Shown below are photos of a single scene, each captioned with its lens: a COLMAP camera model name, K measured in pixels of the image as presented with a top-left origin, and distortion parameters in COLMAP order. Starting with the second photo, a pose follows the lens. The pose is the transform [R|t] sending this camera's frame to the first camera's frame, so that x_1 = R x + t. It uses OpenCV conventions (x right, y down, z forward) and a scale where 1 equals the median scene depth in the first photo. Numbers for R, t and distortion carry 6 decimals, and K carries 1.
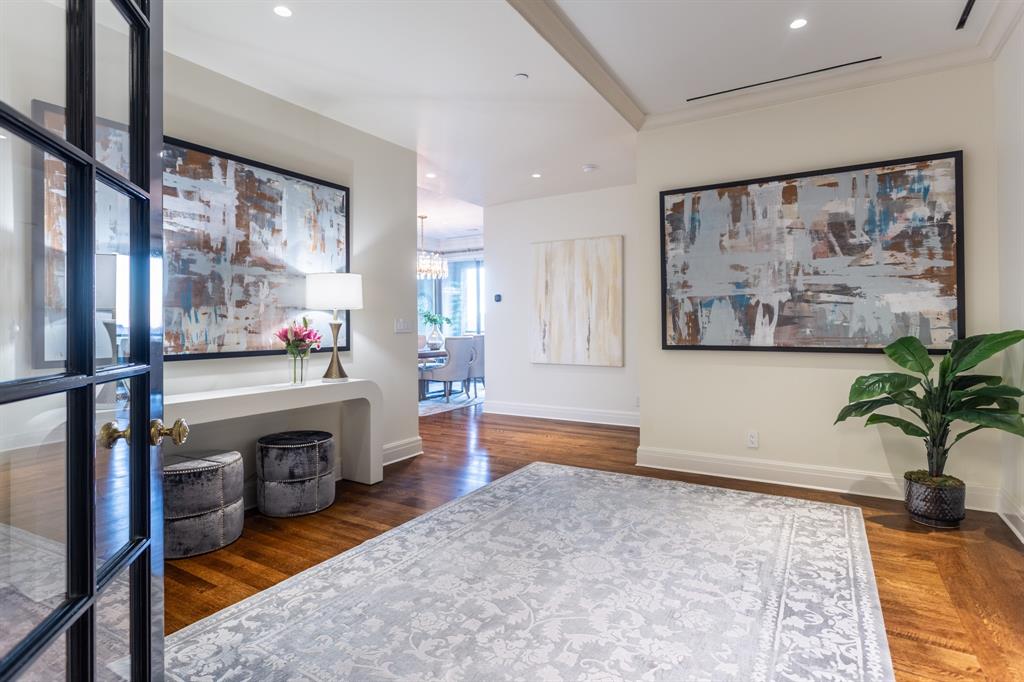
lens RADIAL K [[519.2, 0, 510.7], [0, 519.2, 321.3], [0, 0, 1]] dist [-0.001174, -0.000003]
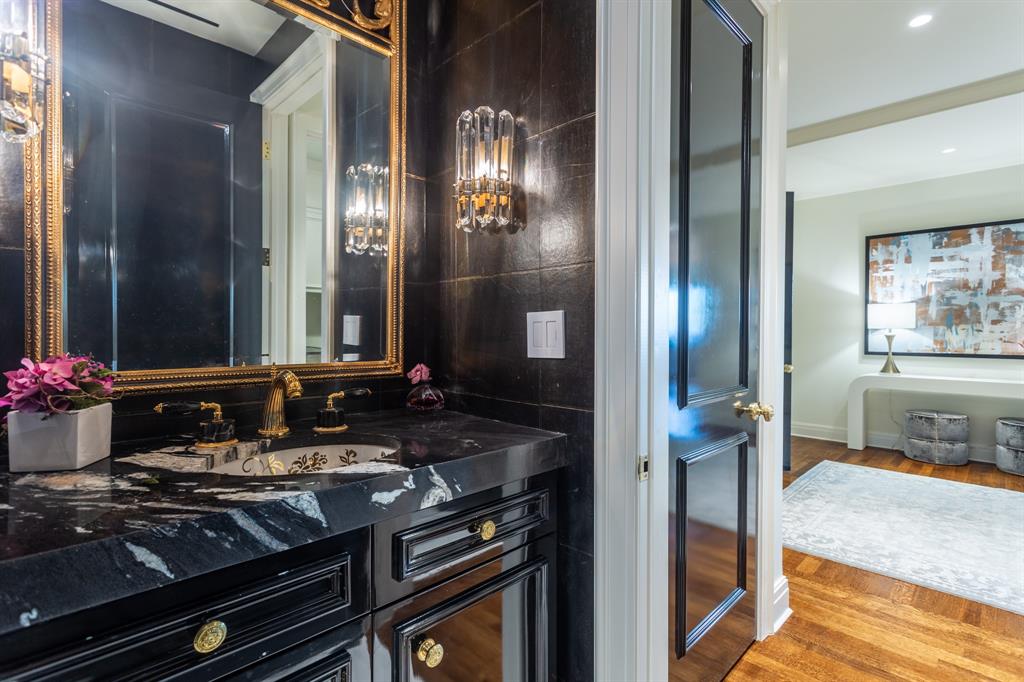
lens RADIAL K [[489.7, 0, 515.5], [0, 489.7, 336.8], [0, 0, 1]] dist [0.004852, 0.000618]
pose [[-0.236536, 0.018440, -0.971448, 1.135864], [0.004642, 0.999830, 0.017849, -0.023361], [0.971612, -0.000288, -0.236582, 0.011890]]
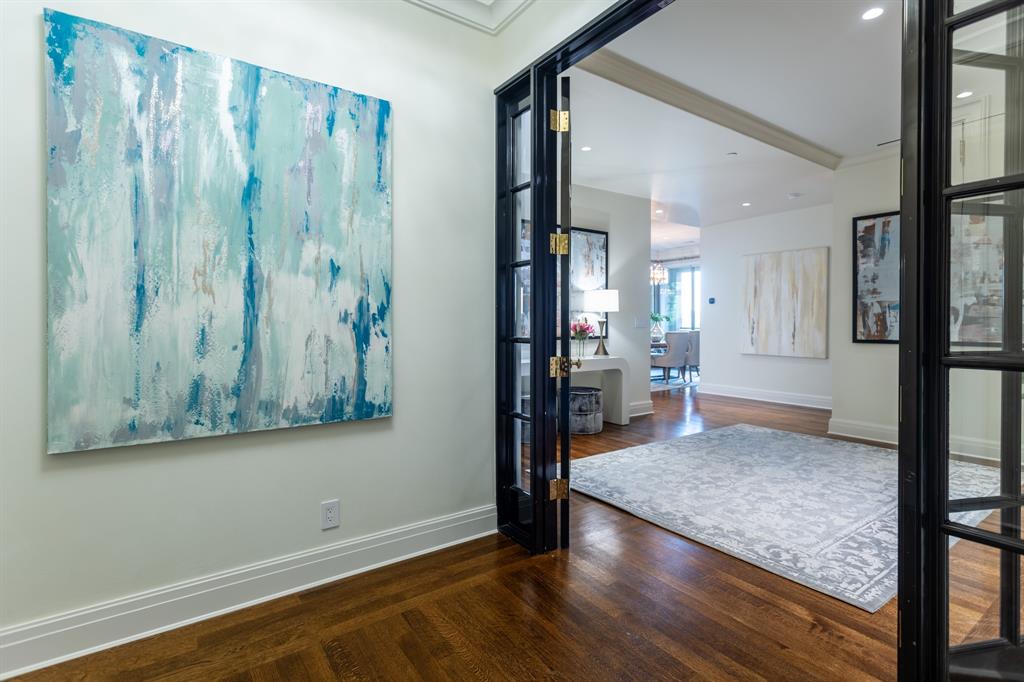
lens RADIAL K [[489.3, 0, 507.8], [0, 489.3, 328.3], [0, 0, 1]] dist [0.003202, 0.000396]
pose [[0.914277, 0.011553, -0.404926, 0.007625], [-0.003325, 0.999774, 0.021017, -0.004385], [0.405077, -0.017869, 0.914108, -0.534005]]
